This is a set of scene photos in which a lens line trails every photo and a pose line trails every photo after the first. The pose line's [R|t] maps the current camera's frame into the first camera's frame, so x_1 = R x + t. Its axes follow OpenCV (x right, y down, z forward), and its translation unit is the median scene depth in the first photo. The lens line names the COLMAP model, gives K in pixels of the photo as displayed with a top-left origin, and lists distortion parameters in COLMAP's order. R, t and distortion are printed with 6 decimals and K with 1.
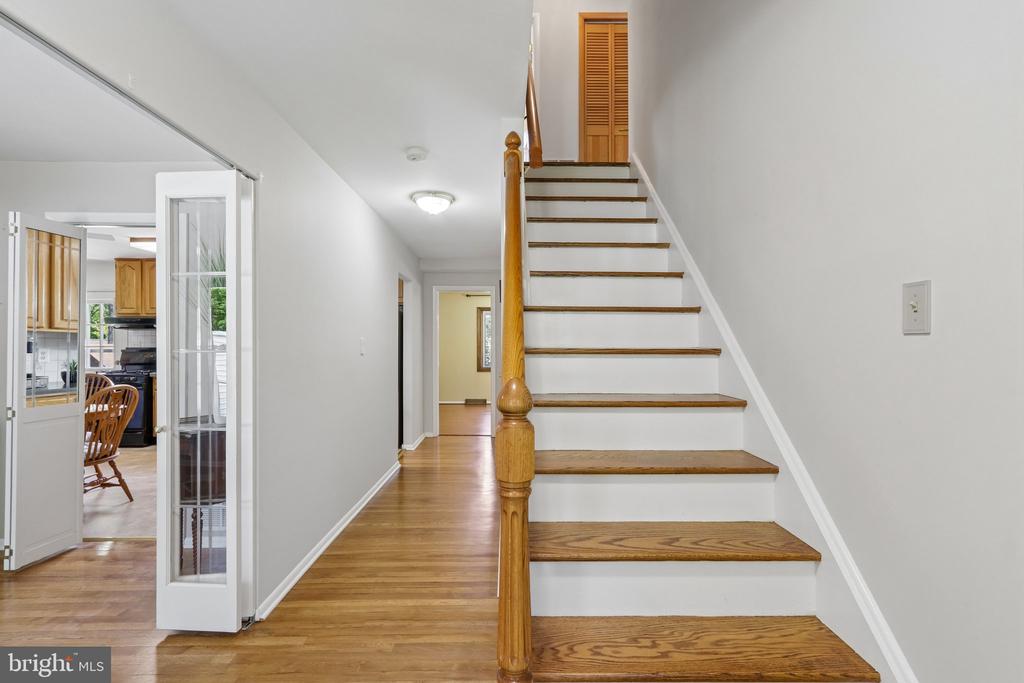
lens RADIAL K [[471.7, 0, 511.2], [0, 471.7, 345.1], [0, 0, 1]] dist [0.000959, 0.001628]
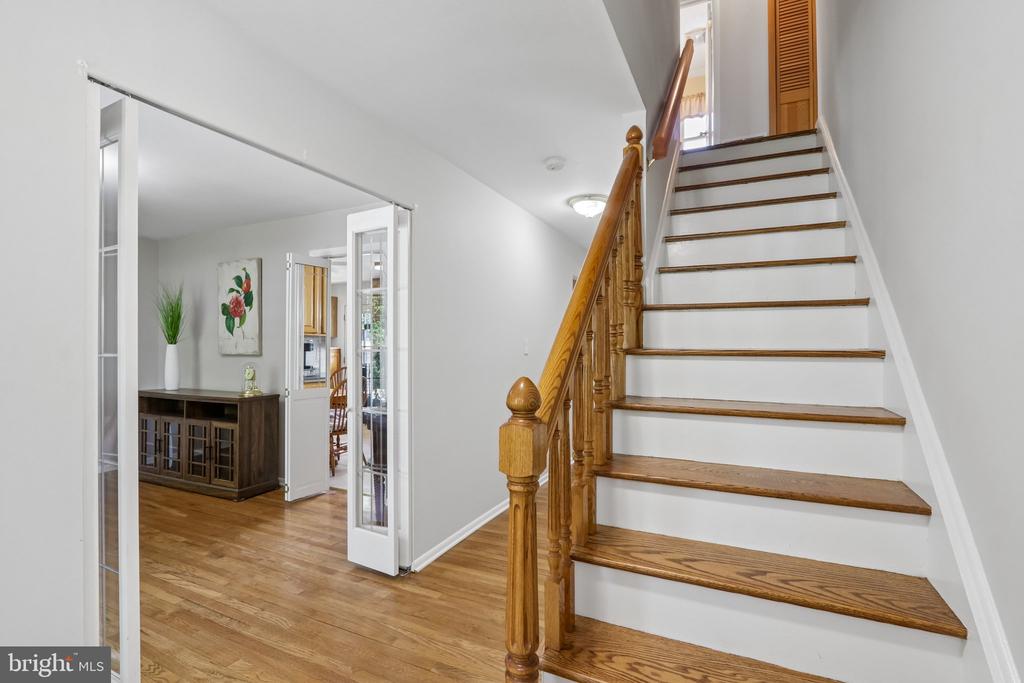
lens RADIAL K [[470.9, 0, 511.2], [0, 470.9, 345.2], [0, 0, 1]] dist [-0.017900, 0.001091]
pose [[0.896312, 0.000162, -0.443424, 0.231805], [-0.000328, 1.000000, -0.000298, -0.001148], [0.443424, 0.000413, 0.896312, 0.027639]]
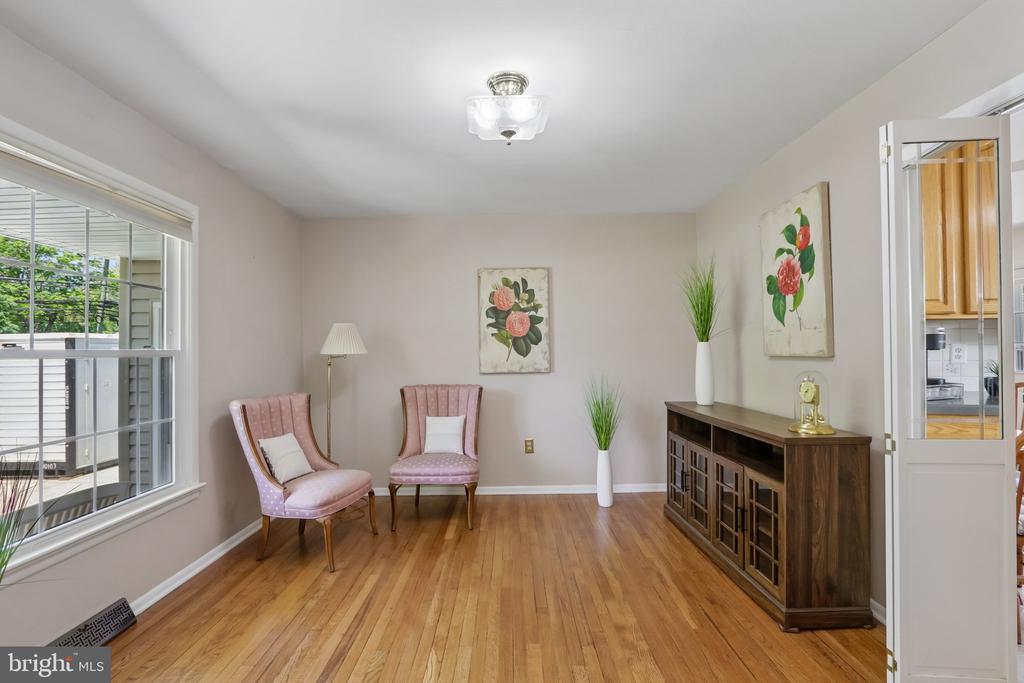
lens RADIAL K [[470.9, 0, 511.2], [0, 470.9, 345.2], [0, 0, 1]] dist [-0.017900, 0.001091]
pose [[-0.007437, -0.012479, -0.999894, -0.531679], [0.014724, 0.999812, -0.012587, 0.015640], [0.999864, -0.014816, -0.007252, 0.617872]]
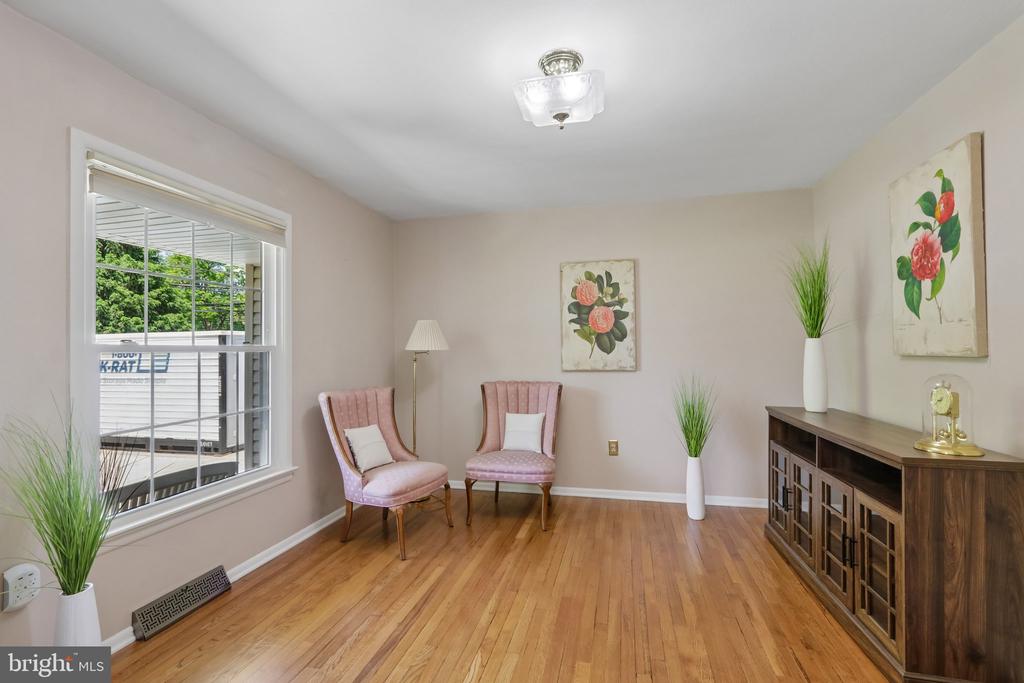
lens RADIAL K [[471.7, 0, 511.2], [0, 471.7, 345.1], [0, 0, 1]] dist [0.000959, 0.001628]
pose [[-0.242346, -0.005715, -0.970173, -0.583862], [0.010167, 0.999913, -0.008430, 0.017029], [0.970137, -0.011907, -0.242267, 0.733617]]
